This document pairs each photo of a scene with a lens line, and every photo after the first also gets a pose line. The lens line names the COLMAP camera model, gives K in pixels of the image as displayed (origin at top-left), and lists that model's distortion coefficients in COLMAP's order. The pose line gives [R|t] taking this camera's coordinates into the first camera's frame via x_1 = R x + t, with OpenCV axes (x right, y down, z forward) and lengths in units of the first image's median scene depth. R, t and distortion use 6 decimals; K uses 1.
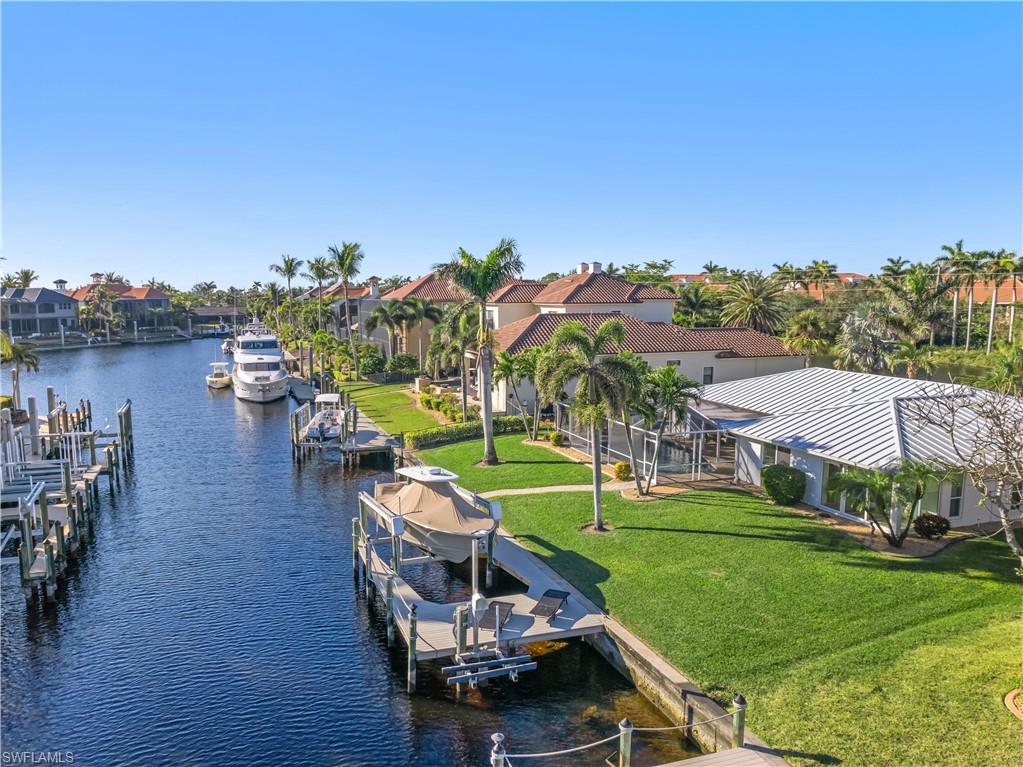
lens RADIAL K [[740.3, 0, 462.2], [0, 740.3, 384.4], [0, 0, 1]] dist [-0.079031, 0.078766]
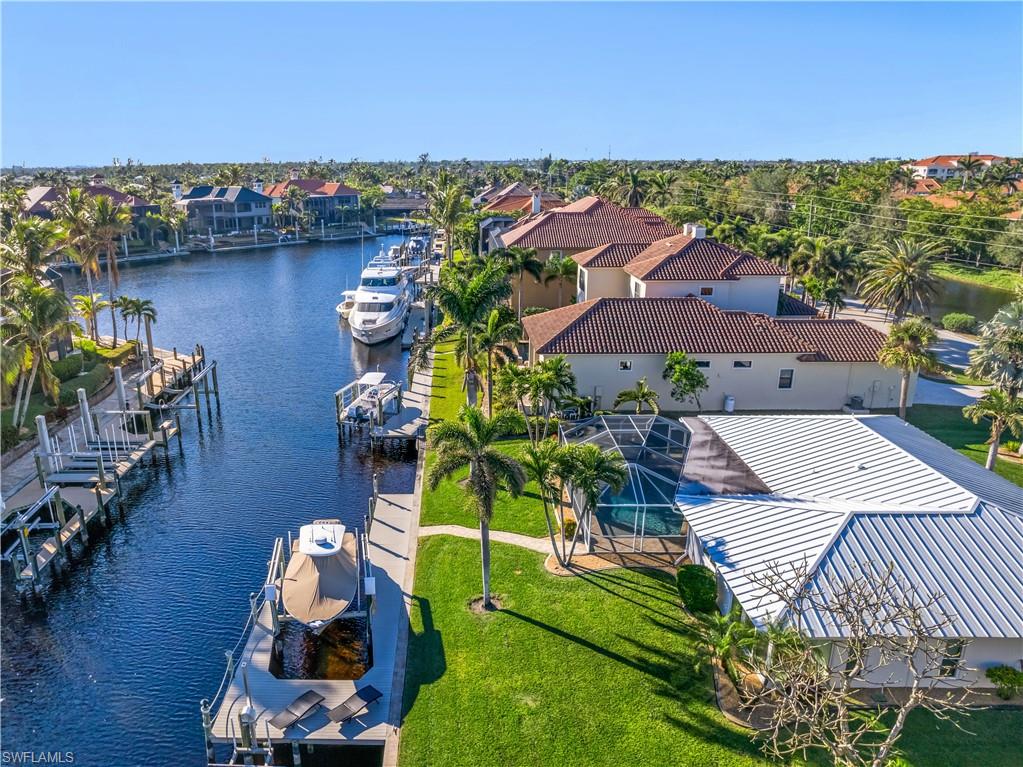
lens RADIAL K [[756.7, 0, 473.1], [0, 756.7, 383.2], [0, 0, 1]] dist [-0.079601, 0.083369]
pose [[0.953616, 0.088786, -0.287633, 0.308545], [-0.036690, 0.982672, 0.181688, -0.206527], [0.298781, -0.162708, 0.940349, 0.049839]]
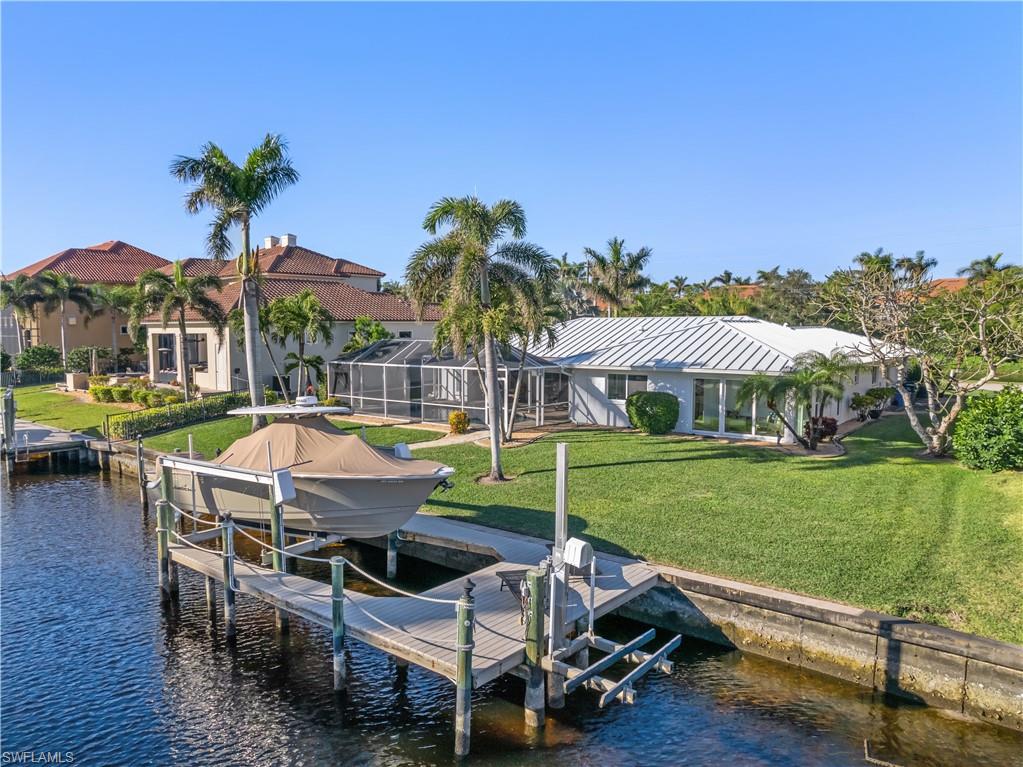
lens RADIAL K [[729.5, 0, 443.7], [0, 729.5, 384.5], [0, 0, 1]] dist [-0.078206, 0.073505]
pose [[0.861635, -0.038935, 0.506033, -0.163275], [0.065977, 0.997185, -0.035616, 0.086985], [-0.503222, 0.064075, 0.861779, 0.272394]]
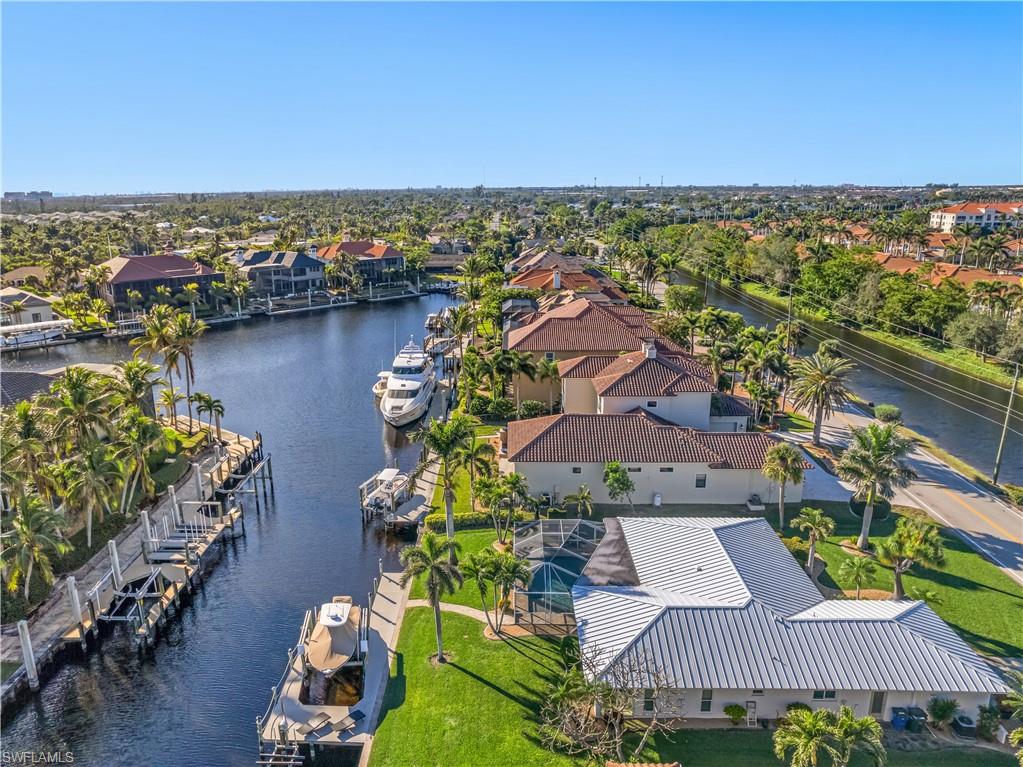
lens RADIAL K [[773.4, 0, 511.5], [0, 773.4, 383.5], [0, 0, 1]] dist [-0.086782, 0.092833]
pose [[0.943715, 0.085988, -0.319386, 0.560925], [-0.035155, 0.986223, 0.161642, -0.458077], [0.328885, -0.141316, 0.933737, -0.270906]]
